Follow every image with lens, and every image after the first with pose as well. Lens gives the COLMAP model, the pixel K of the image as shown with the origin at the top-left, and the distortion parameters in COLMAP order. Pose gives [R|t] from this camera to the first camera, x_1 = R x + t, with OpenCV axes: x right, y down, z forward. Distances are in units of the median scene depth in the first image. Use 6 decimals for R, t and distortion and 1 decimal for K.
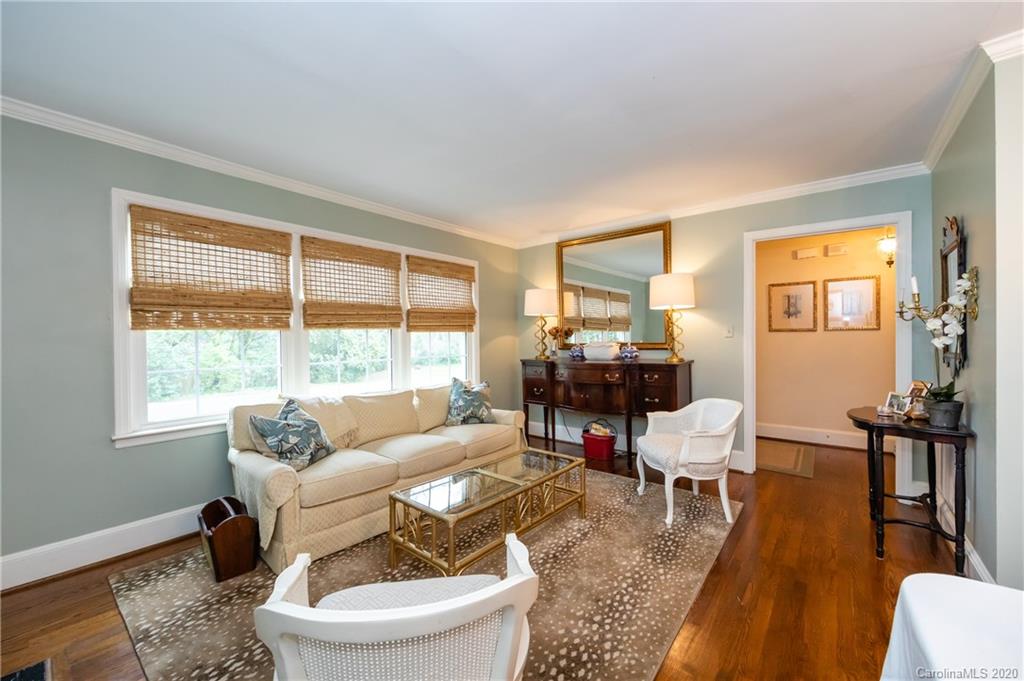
lens RADIAL K [[400.0, 0, 513.0], [0, 400.0, 341.4], [0, 0, 1]] dist [-0.009176, 0.000946]
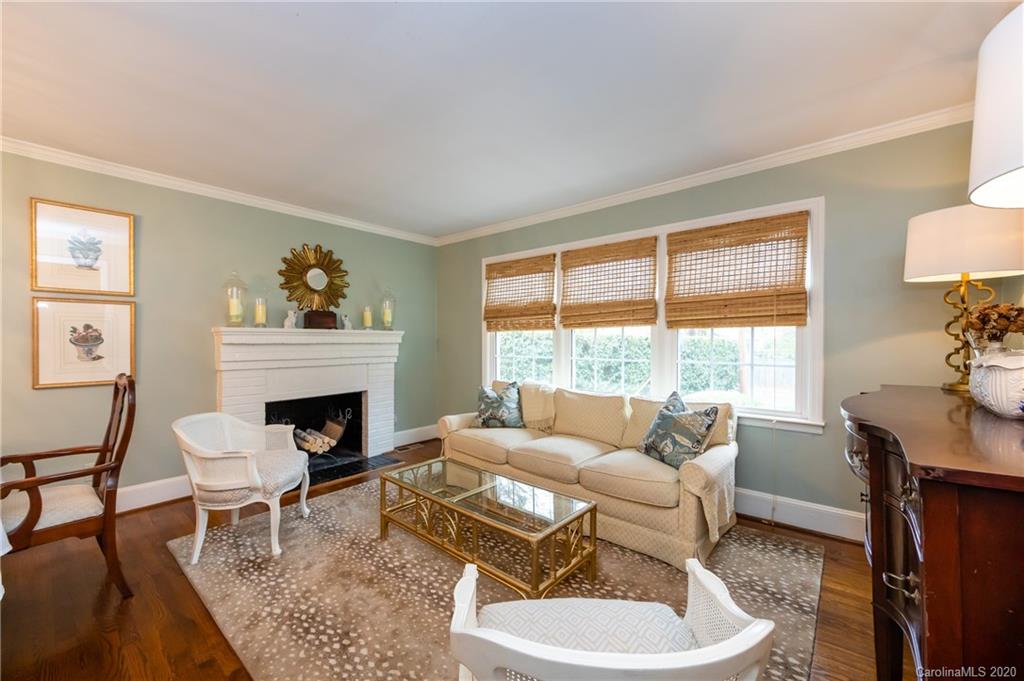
lens RADIAL K [[400.0, 0, 514.1], [0, 400.0, 345.7], [0, 0, 1]] dist [-0.009176, 0.000946]
pose [[-0.013089, 0.024616, -0.999611, 0.602370], [-0.005842, 0.999678, 0.024694, -0.008795], [0.999897, 0.006163, -0.012941, 0.757539]]
